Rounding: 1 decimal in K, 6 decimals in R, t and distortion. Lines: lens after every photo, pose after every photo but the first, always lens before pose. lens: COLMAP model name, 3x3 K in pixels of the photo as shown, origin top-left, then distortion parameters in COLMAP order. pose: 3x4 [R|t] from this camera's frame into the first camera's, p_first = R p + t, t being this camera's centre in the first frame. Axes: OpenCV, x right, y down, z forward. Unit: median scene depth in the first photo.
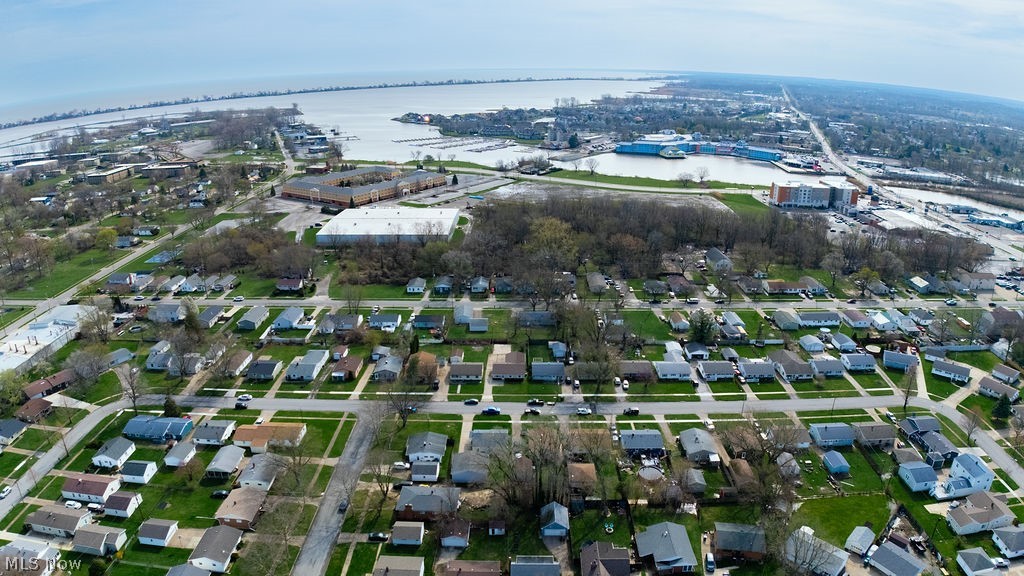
lens RADIAL K [[626.9, 0, 512.0], [0, 626.9, 288.0], [0, 0, 1]] dist [-0.166701, 0.006517]
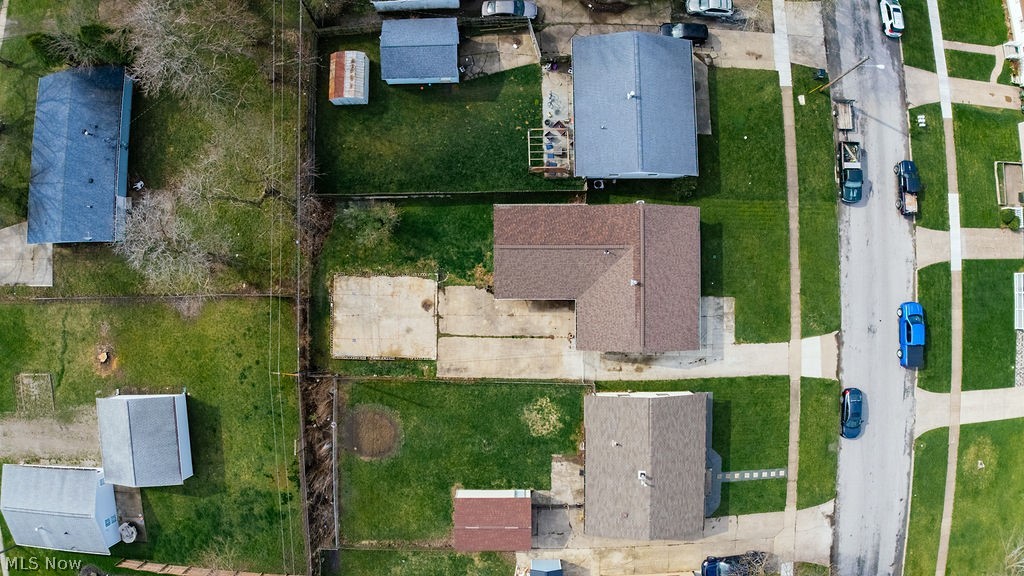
lens RADIAL K [[626.9, 0, 512.0], [0, 626.9, 288.0], [0, 0, 1]] dist [-0.166701, 0.006517]
pose [[-0.022796, -0.999648, 0.013538, -0.008774], [0.347766, 0.004767, 0.937569, -0.078739], [-0.937304, 0.026081, 0.347535, 0.795447]]
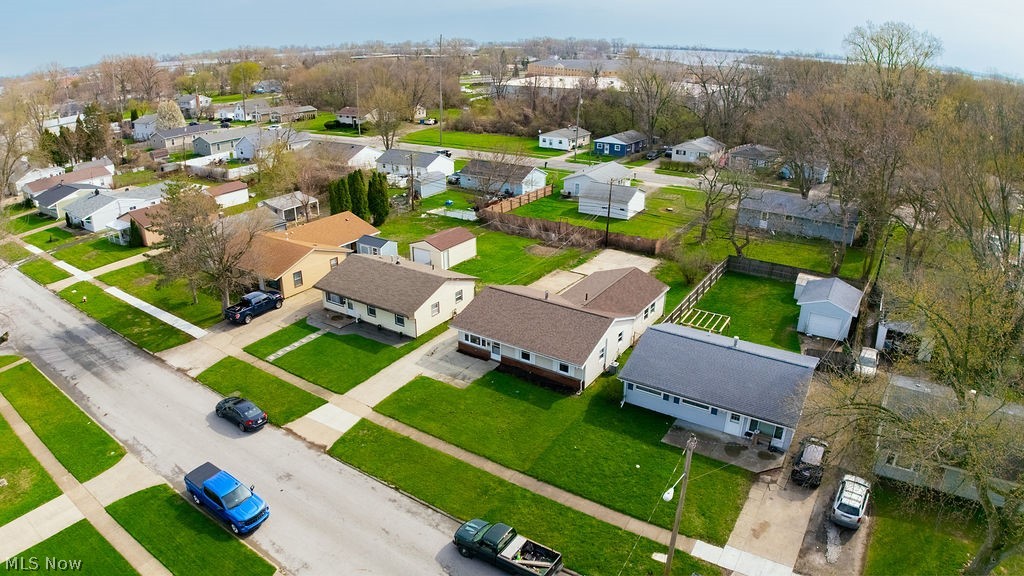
lens RADIAL K [[626.9, 0, 512.0], [0, 626.9, 288.0], [0, 0, 1]] dist [-0.166701, 0.006517]
pose [[0.845993, 0.204861, -0.492268, 0.073866], [-0.186795, 0.978607, 0.086236, 0.083253], [0.499403, 0.018999, 0.866162, 0.663701]]
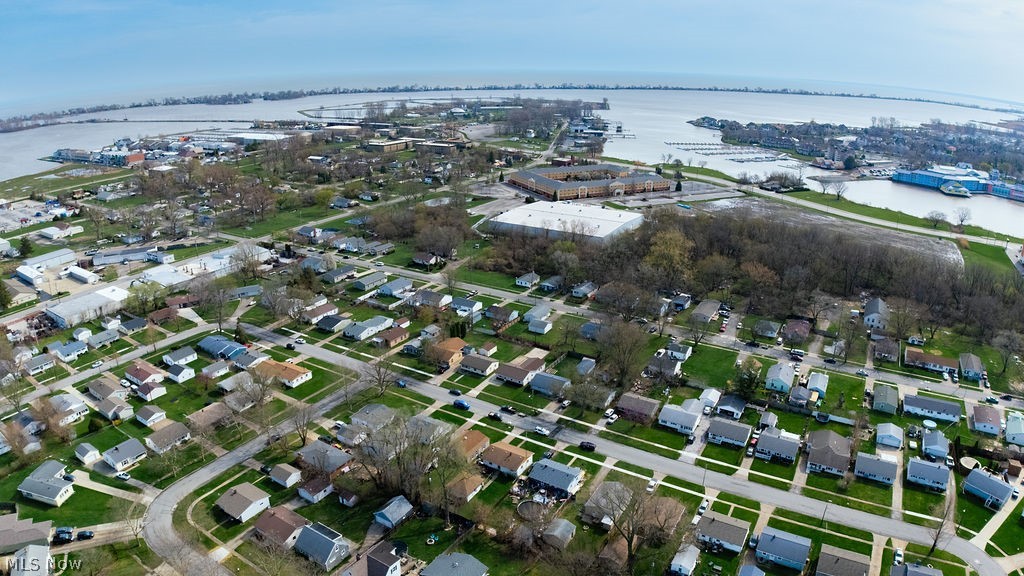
lens RADIAL K [[626.9, 0, 512.0], [0, 626.9, 288.0], [0, 0, 1]] dist [-0.166701, 0.006517]
pose [[0.860658, 0.175323, -0.478048, 0.361675], [-0.175235, 0.983488, 0.045206, -0.037234], [0.478081, 0.044864, 0.877169, 0.102553]]
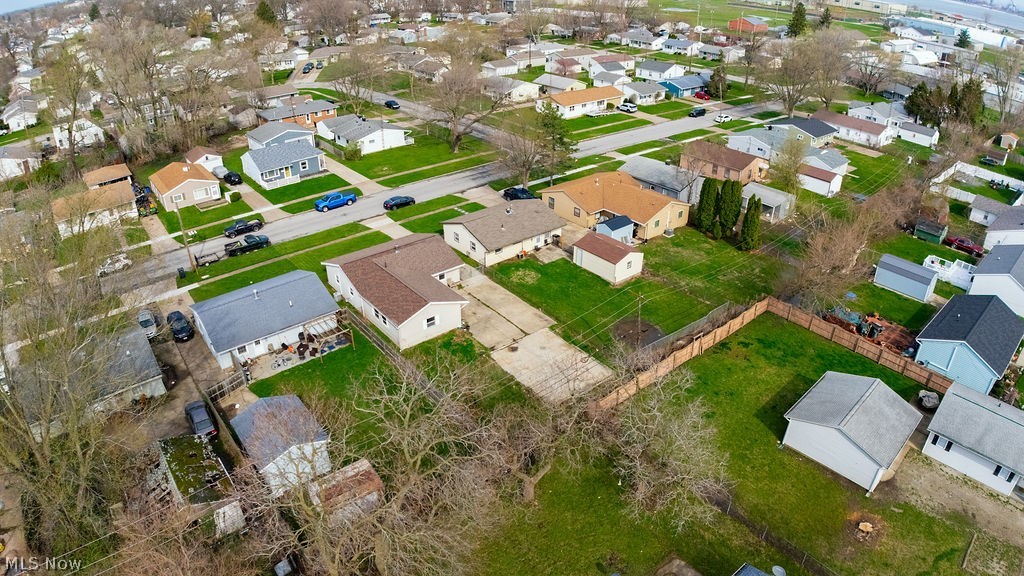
lens RADIAL K [[626.9, 0, 512.0], [0, 626.9, 288.0], [0, 0, 1]] dist [-0.166701, 0.006517]
pose [[-0.767774, 0.316854, -0.556890, 0.095559], [-0.213975, 0.692462, 0.688993, -0.060074], [0.603935, 0.648151, -0.463856, 0.967588]]
